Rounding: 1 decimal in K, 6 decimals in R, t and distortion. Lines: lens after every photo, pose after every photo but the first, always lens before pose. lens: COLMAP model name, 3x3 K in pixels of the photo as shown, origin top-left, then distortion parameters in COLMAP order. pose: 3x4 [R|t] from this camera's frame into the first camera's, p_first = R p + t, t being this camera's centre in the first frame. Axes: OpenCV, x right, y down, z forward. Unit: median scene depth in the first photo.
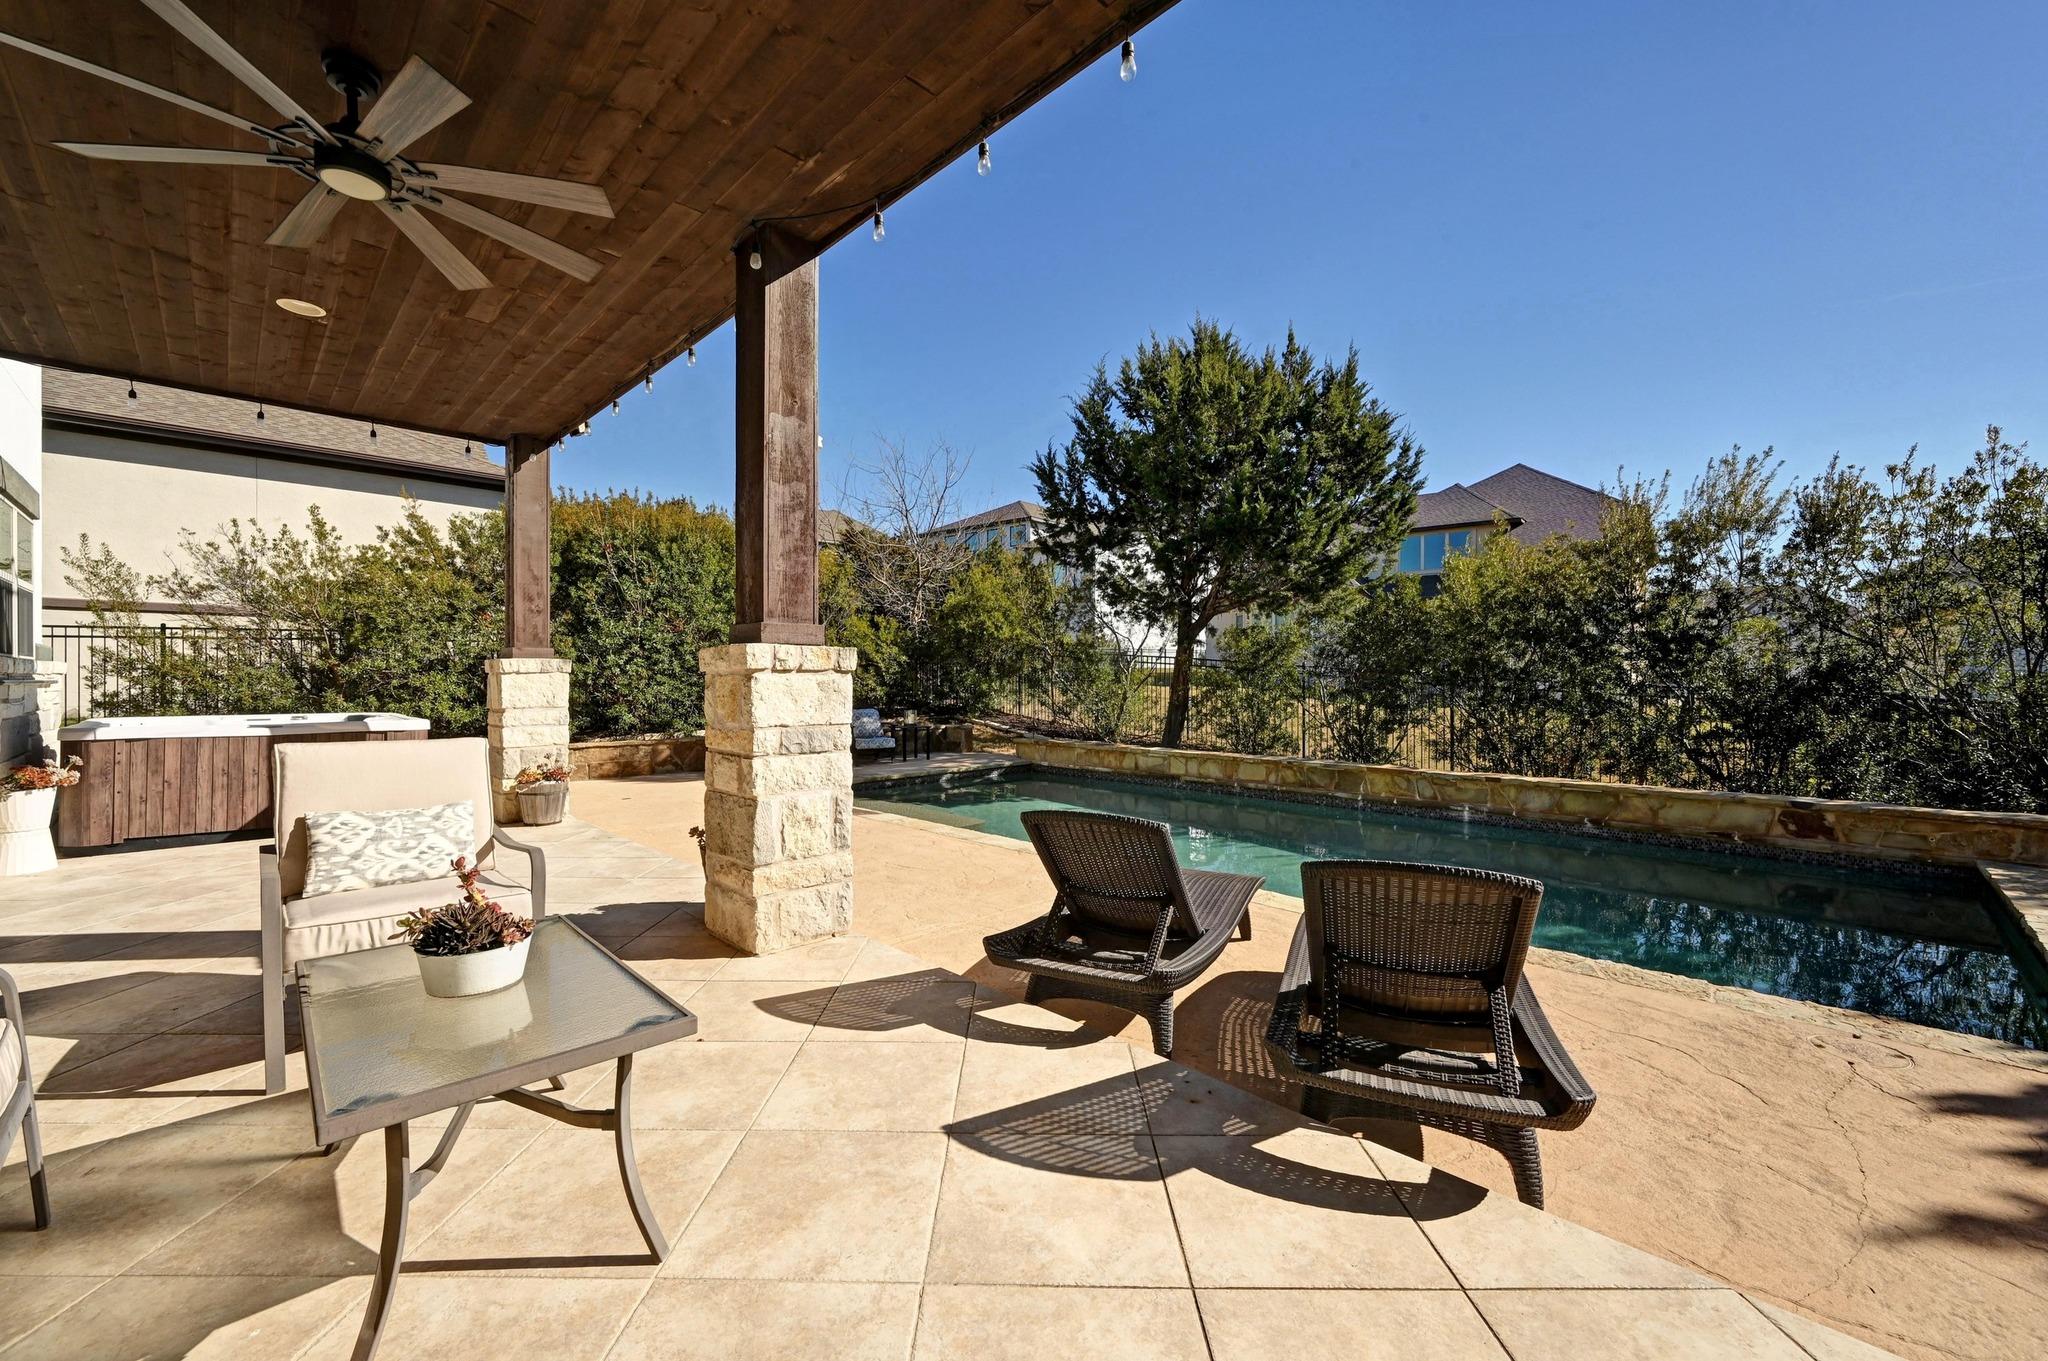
lens RADIAL K [[811.8, 0, 1014.6], [0, 811.8, 683.6], [0, 0, 1]] dist [-0.000998, -0.000046]
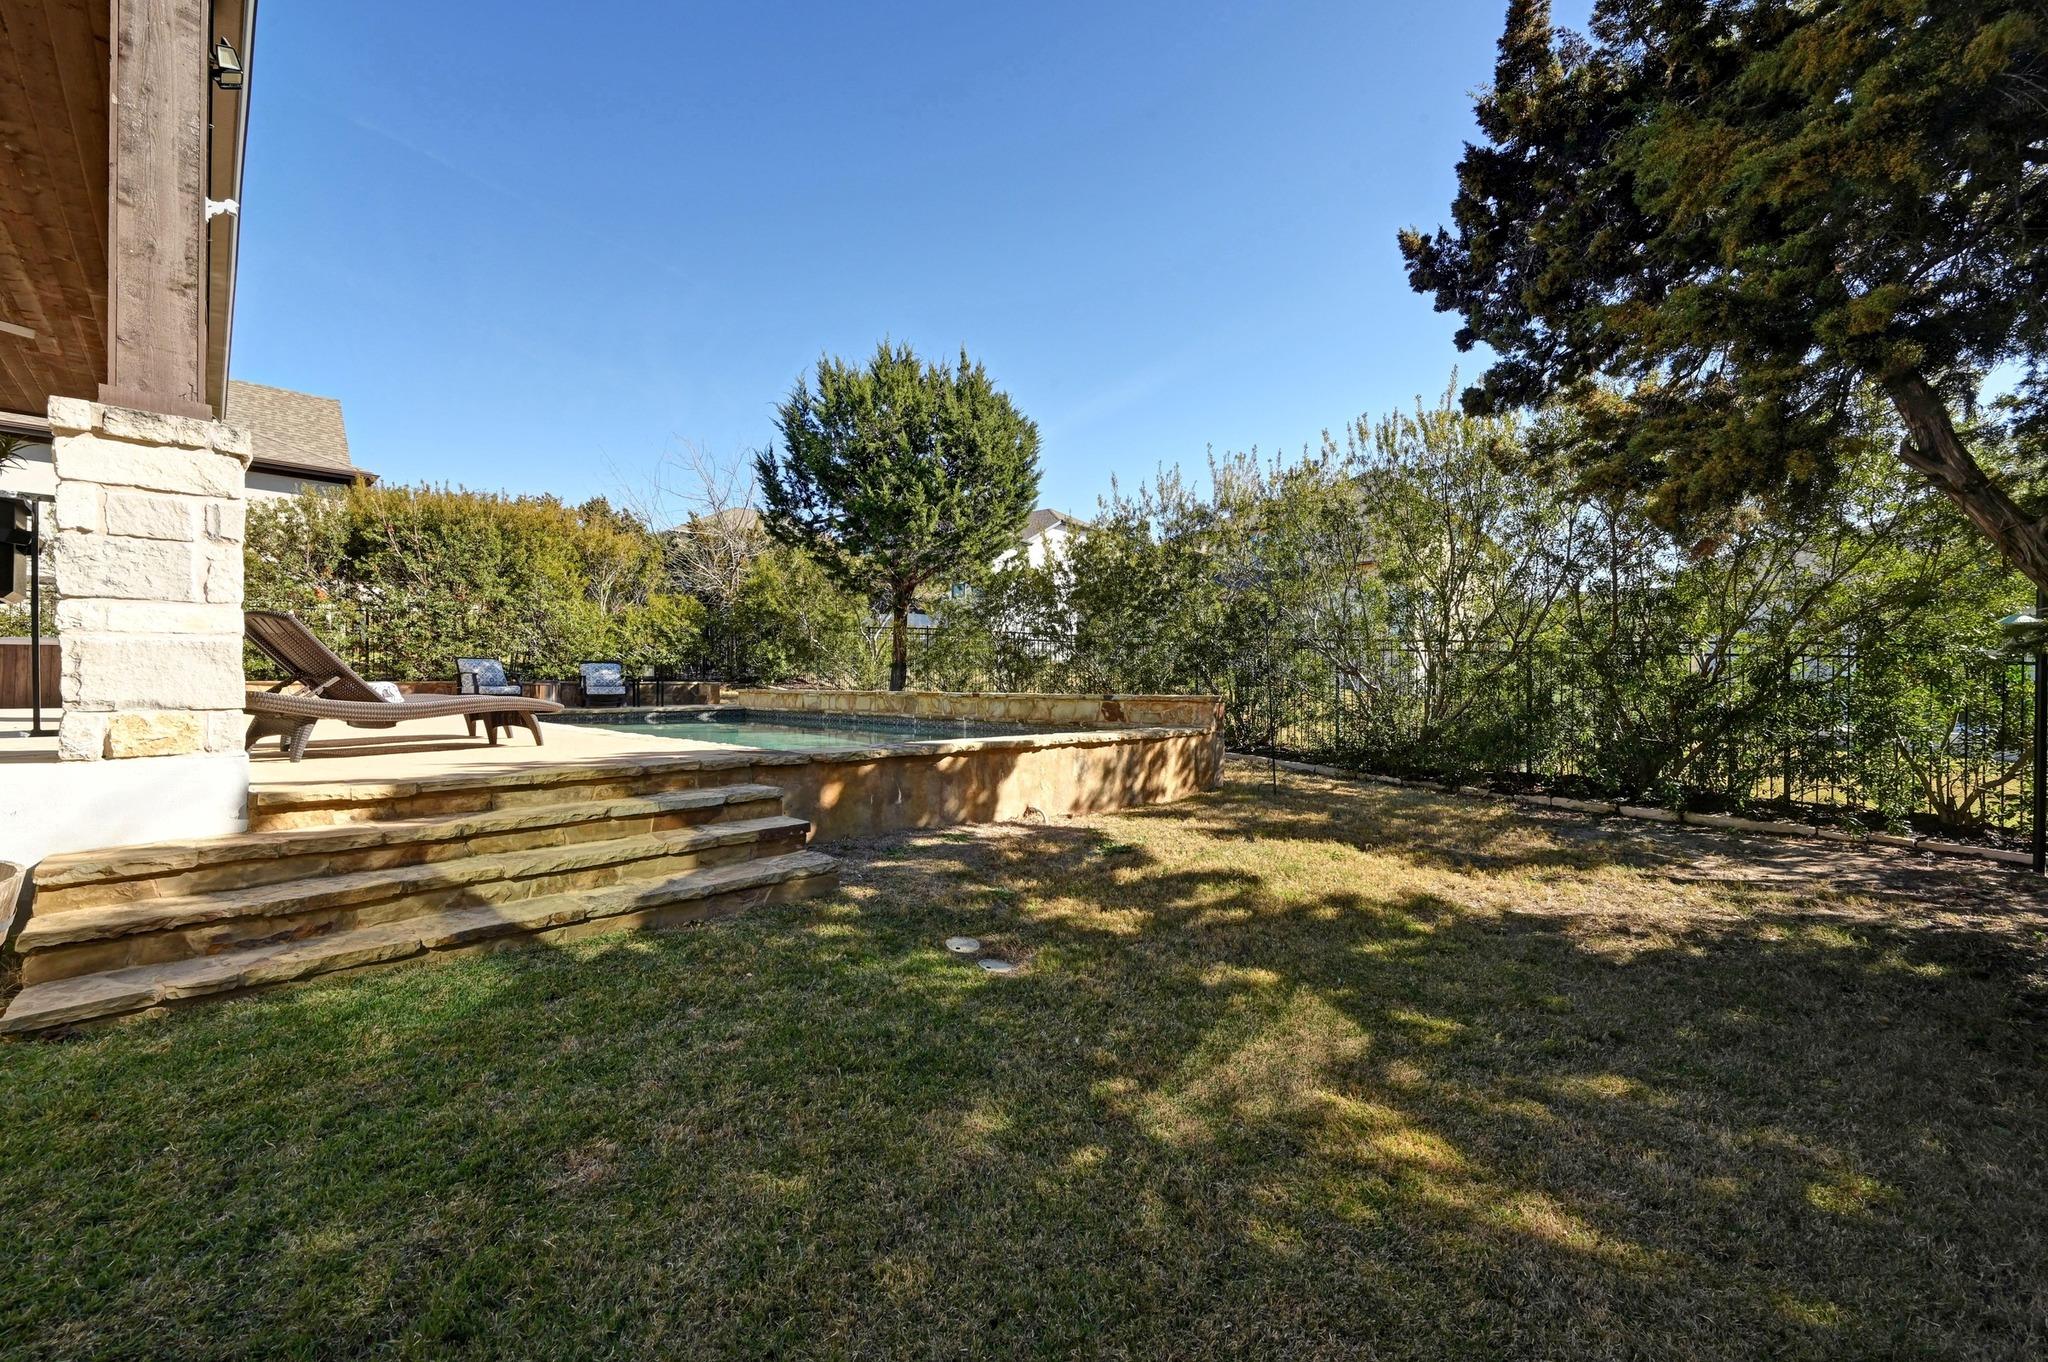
lens RADIAL K [[811.8, 0, 1021.9], [0, 811.8, 678.9], [0, 0, 1]] dist [-0.000998, -0.000046]
pose [[0.999990, 0.001516, 0.004251, 0.475286], [-0.001441, 0.999845, -0.017529, 0.083515], [-0.004277, 0.017523, 0.999837, -0.219028]]
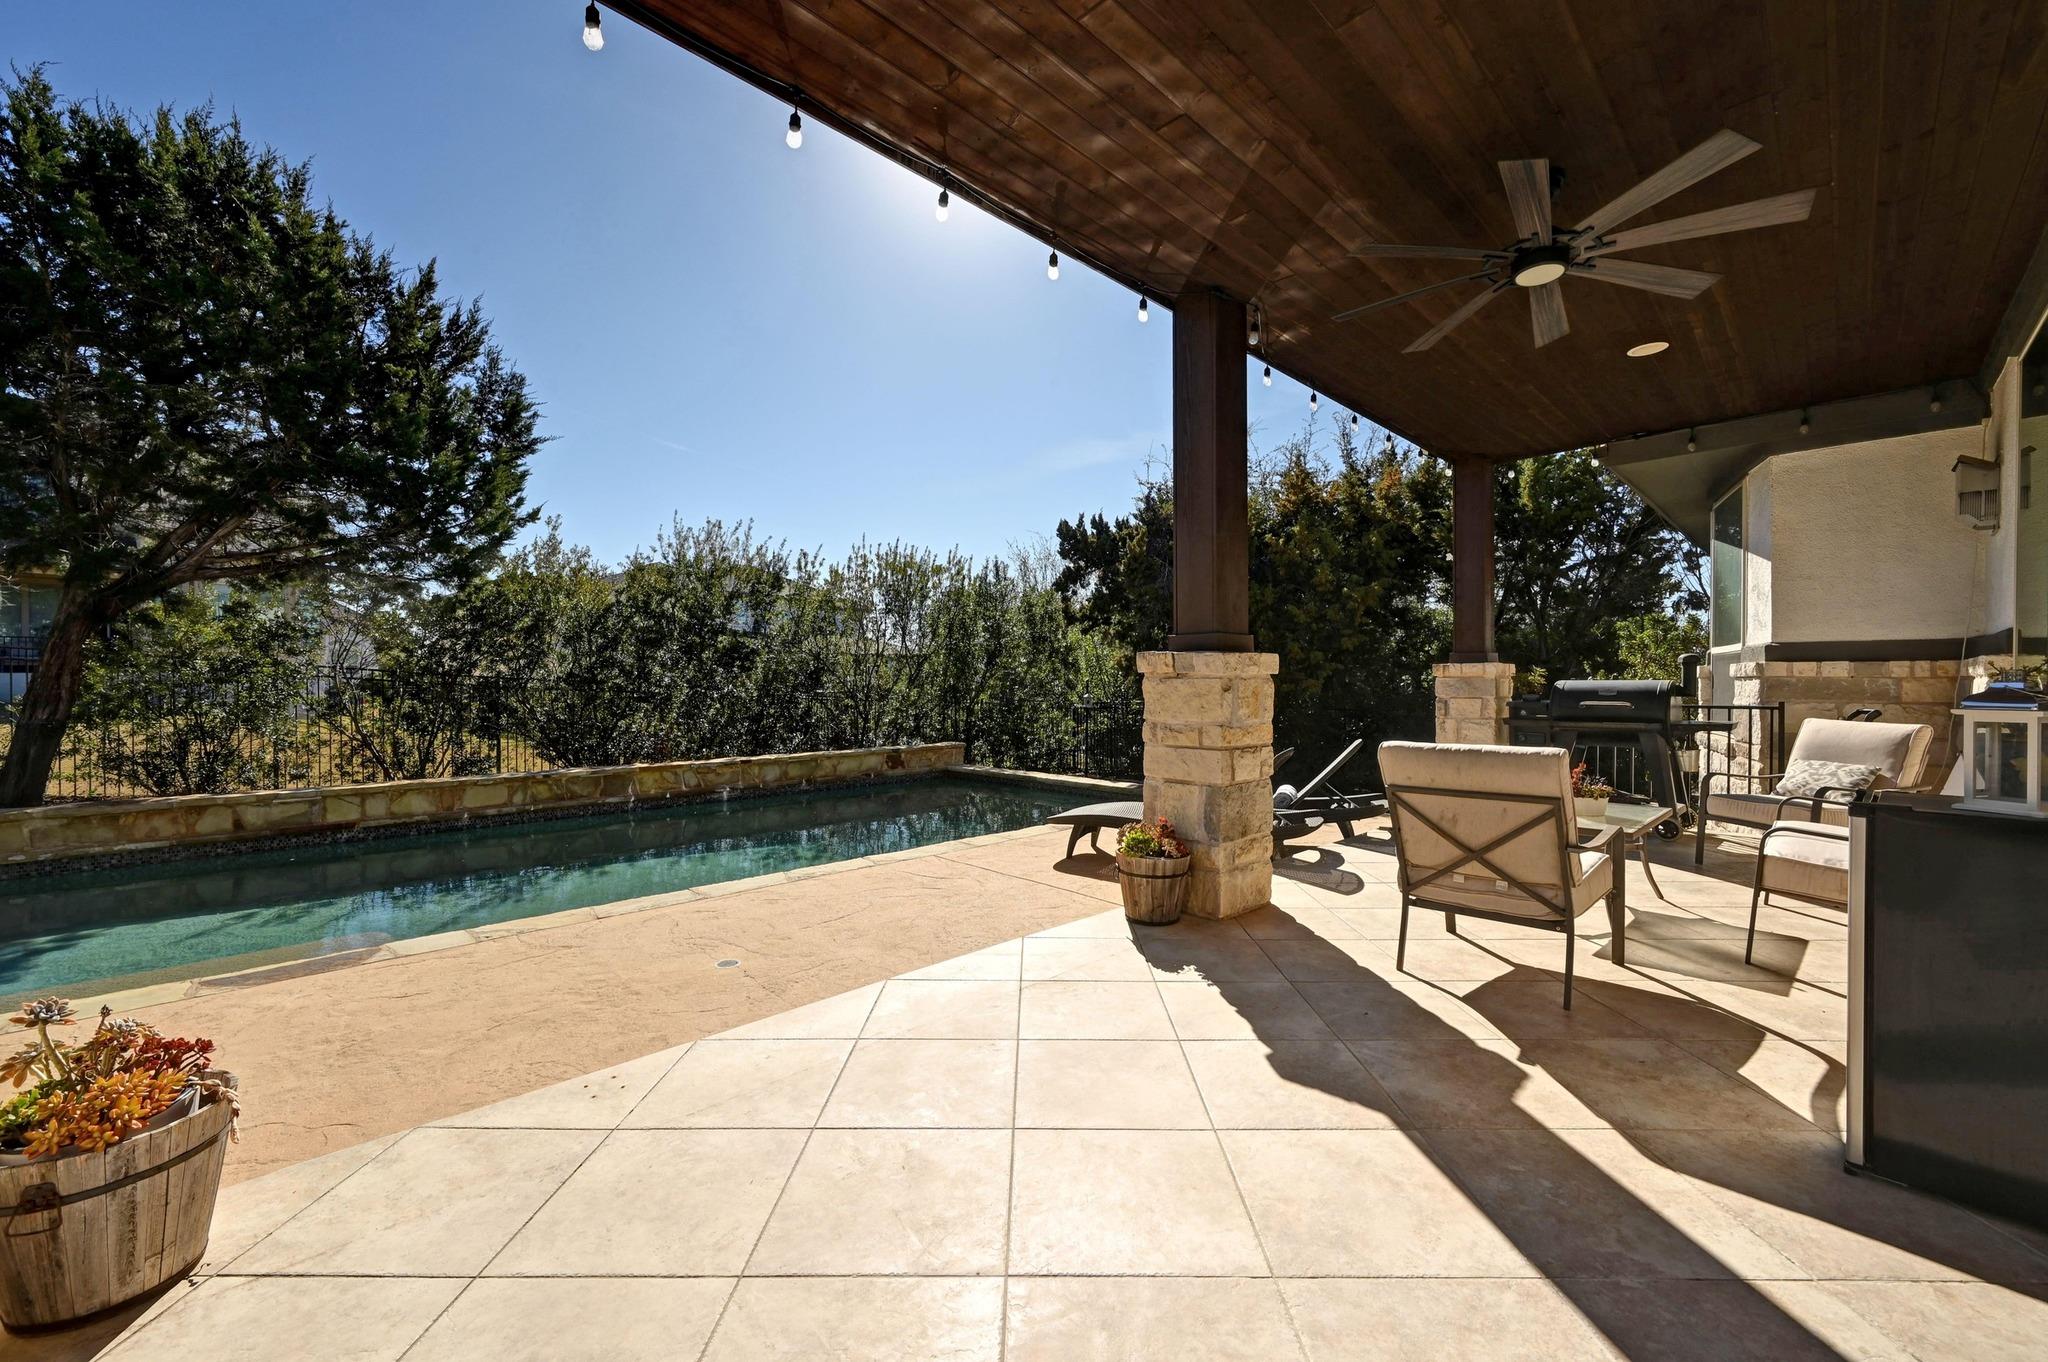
lens RADIAL K [[811.8, 0, 1012.4], [0, 811.8, 679.4], [0, 0, 1]] dist [-0.000998, -0.000046]
pose [[0.005569, -0.002572, 0.999981, -0.456148], [0.009046, 0.999956, 0.002521, -0.003347], [-0.999944, 0.009032, 0.005592, 0.425977]]
